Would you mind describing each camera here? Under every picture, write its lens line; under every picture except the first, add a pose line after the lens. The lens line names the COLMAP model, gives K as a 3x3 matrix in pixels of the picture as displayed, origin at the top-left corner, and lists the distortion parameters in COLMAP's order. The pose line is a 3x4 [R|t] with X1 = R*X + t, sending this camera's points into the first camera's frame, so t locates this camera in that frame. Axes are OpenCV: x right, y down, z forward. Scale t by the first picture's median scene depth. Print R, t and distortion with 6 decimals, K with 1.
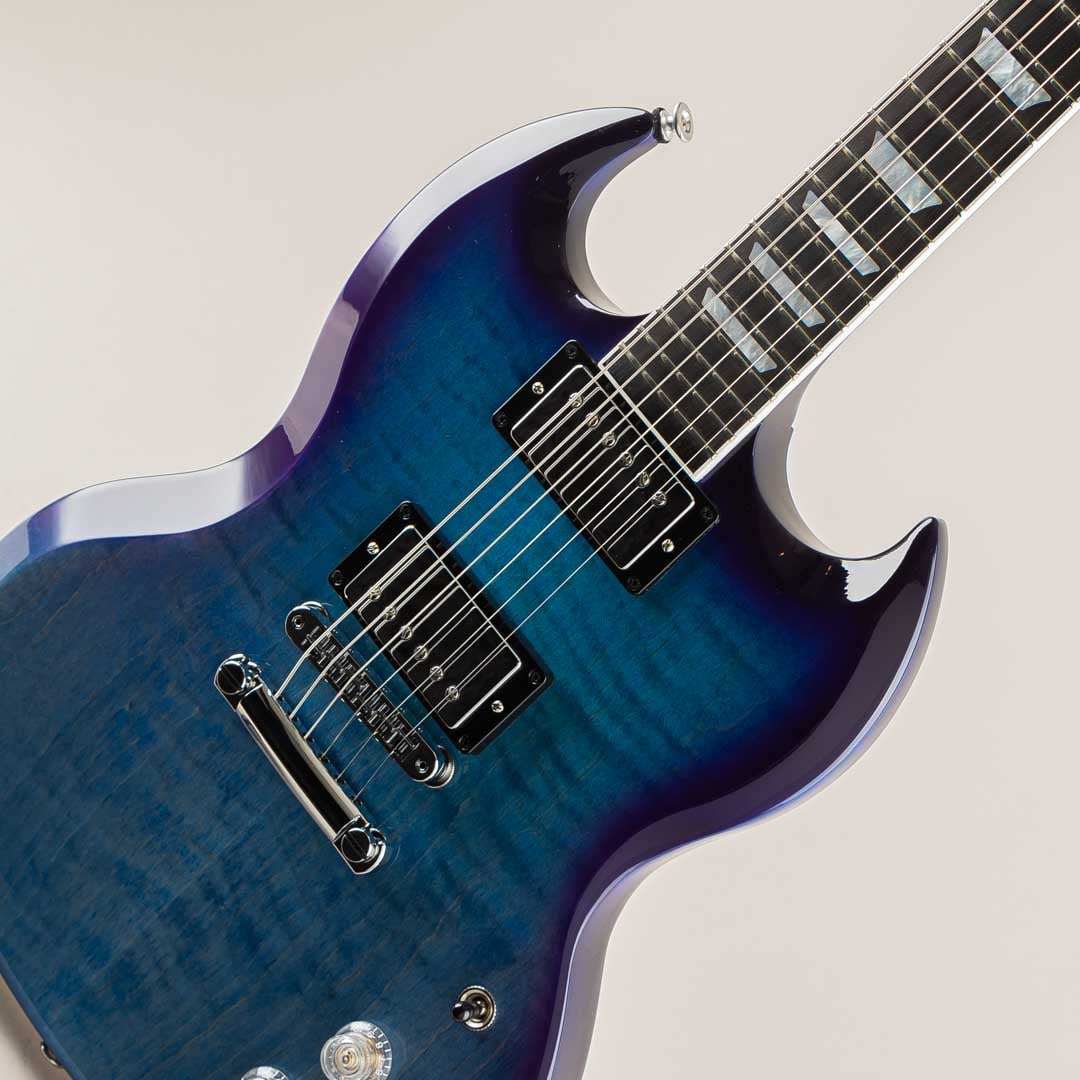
lens RADIAL K [[3425.8, 0, 536.2], [0, 3425.8, 531.6], [0, 0, 1]] dist [-0.104837, 0.000000]
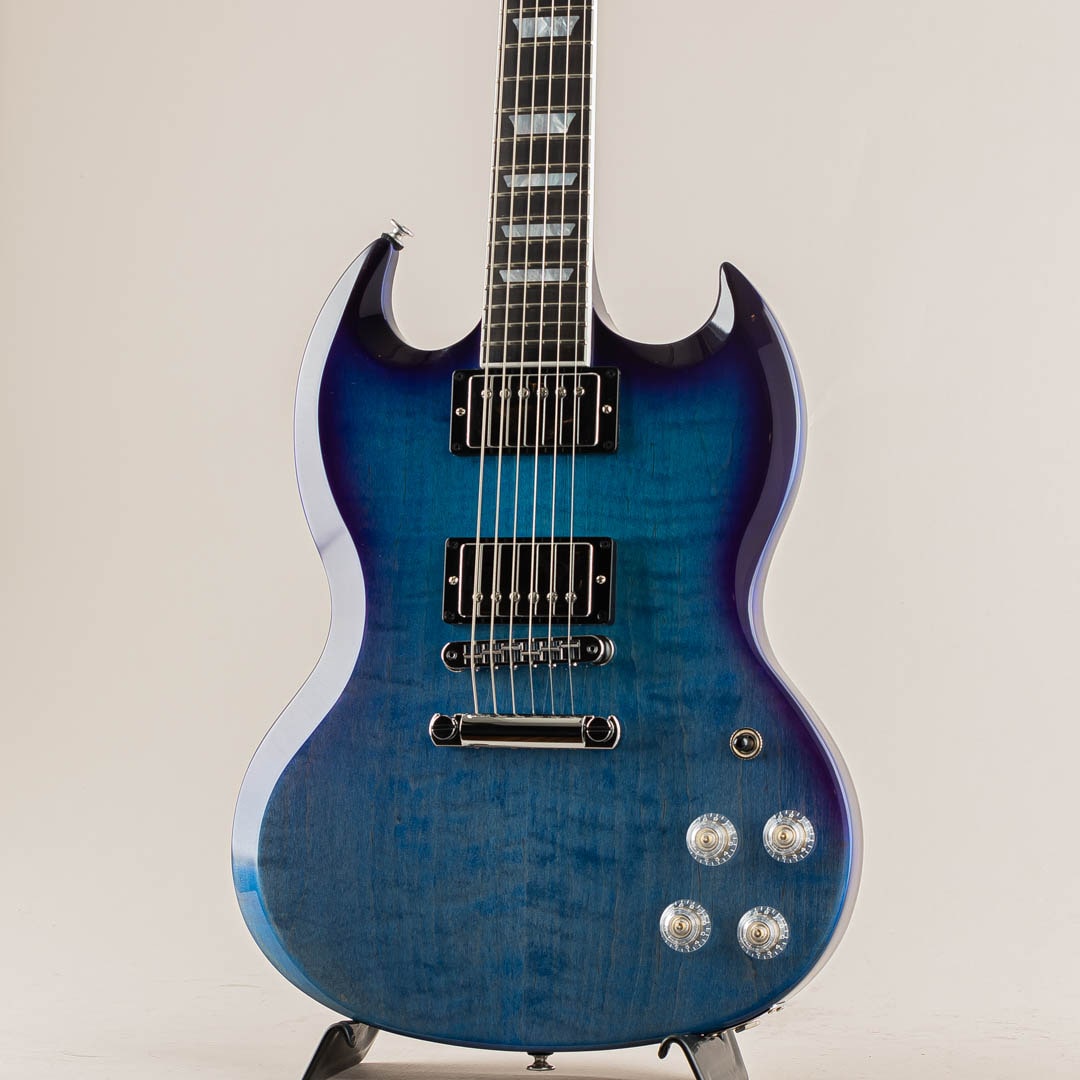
lens RADIAL K [[3425.8, 0, 546.4], [0, 3425.8, 539.9], [0, 0, 1]] dist [-0.104837, 0.000000]
pose [[0.704223, -0.641133, 0.304989, -0.442568], [0.706503, 0.675275, -0.211793, 0.320397], [-0.070164, 0.364625, 0.928507, -0.297573]]
